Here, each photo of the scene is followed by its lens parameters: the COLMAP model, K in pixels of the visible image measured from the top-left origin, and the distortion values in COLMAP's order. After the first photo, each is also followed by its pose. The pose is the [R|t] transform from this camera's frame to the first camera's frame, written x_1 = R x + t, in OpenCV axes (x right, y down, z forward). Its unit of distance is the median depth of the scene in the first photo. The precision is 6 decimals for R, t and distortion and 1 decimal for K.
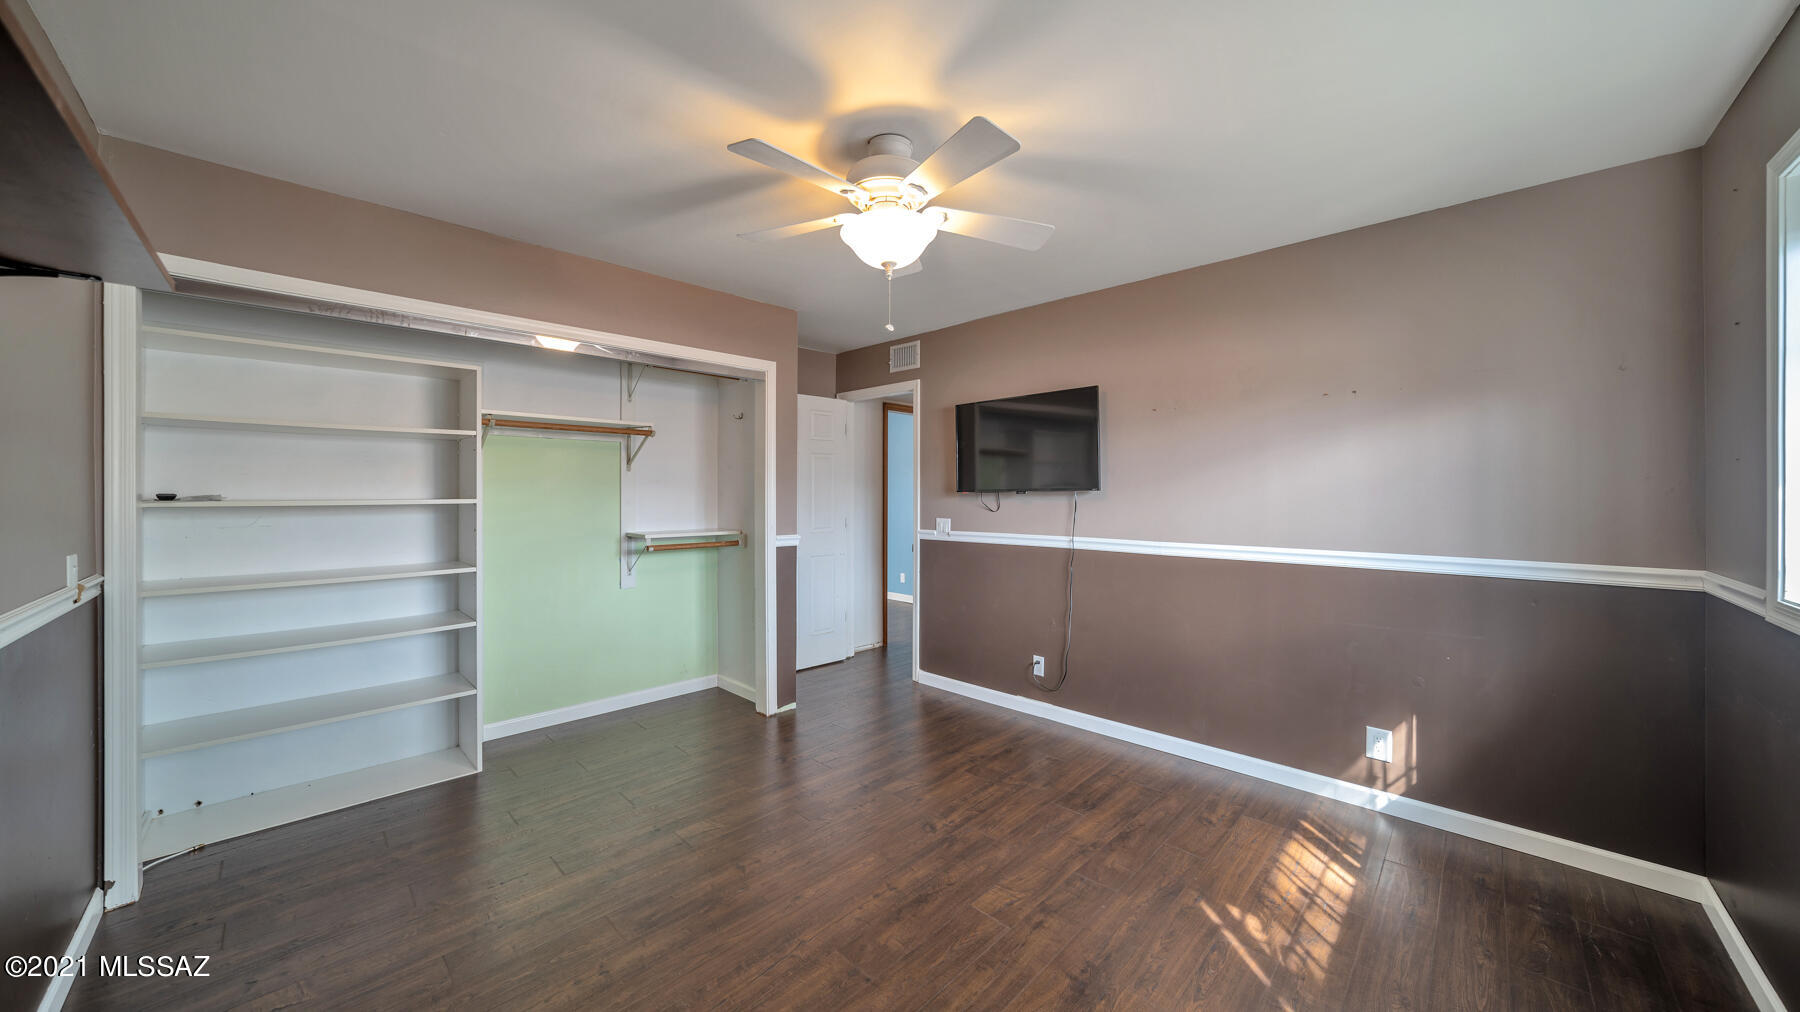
lens RADIAL K [[604.7, 0, 899.3], [0, 604.7, 496.0], [0, 0, 1]] dist [-0.001668, -0.000004]
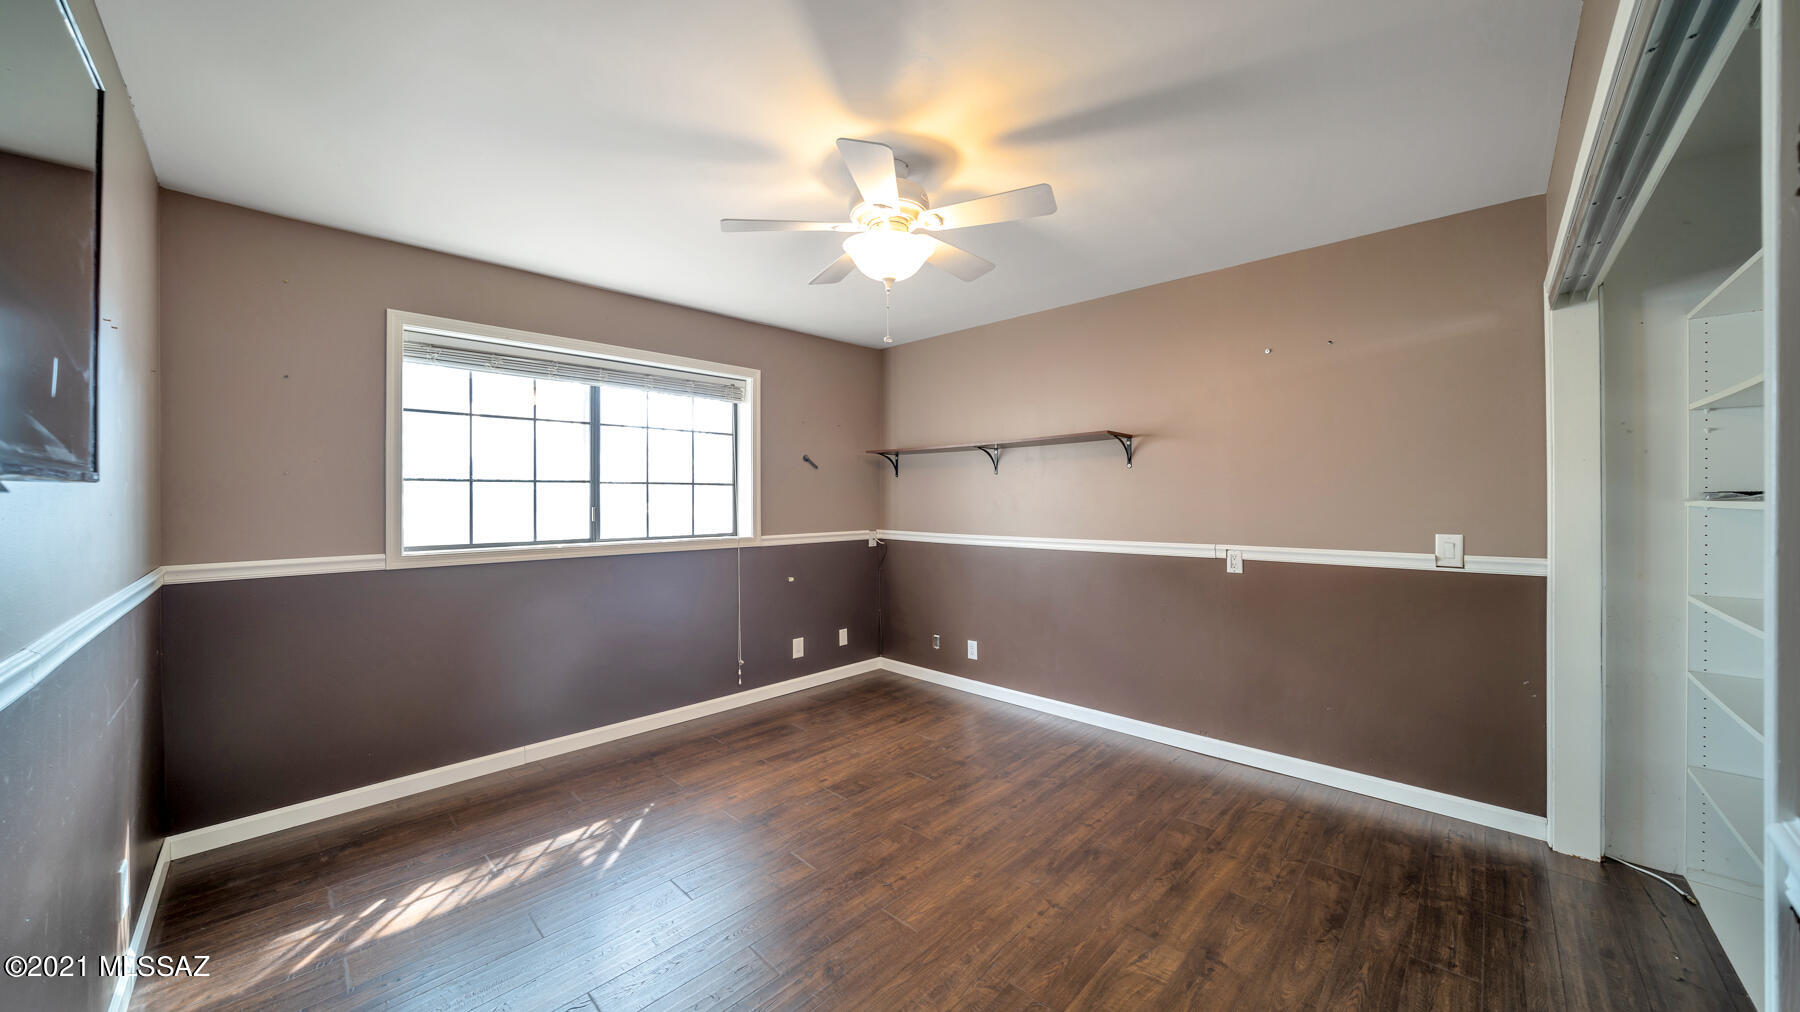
lens RADIAL K [[604.7, 0, 899.0], [0, 604.7, 491.0], [0, 0, 1]] dist [-0.001668, -0.000004]
pose [[-0.999963, 0.007283, 0.004678, -0.041670], [0.007263, 0.999965, -0.004223, -0.004308], [-0.004709, -0.004189, -0.999980, 2.075892]]
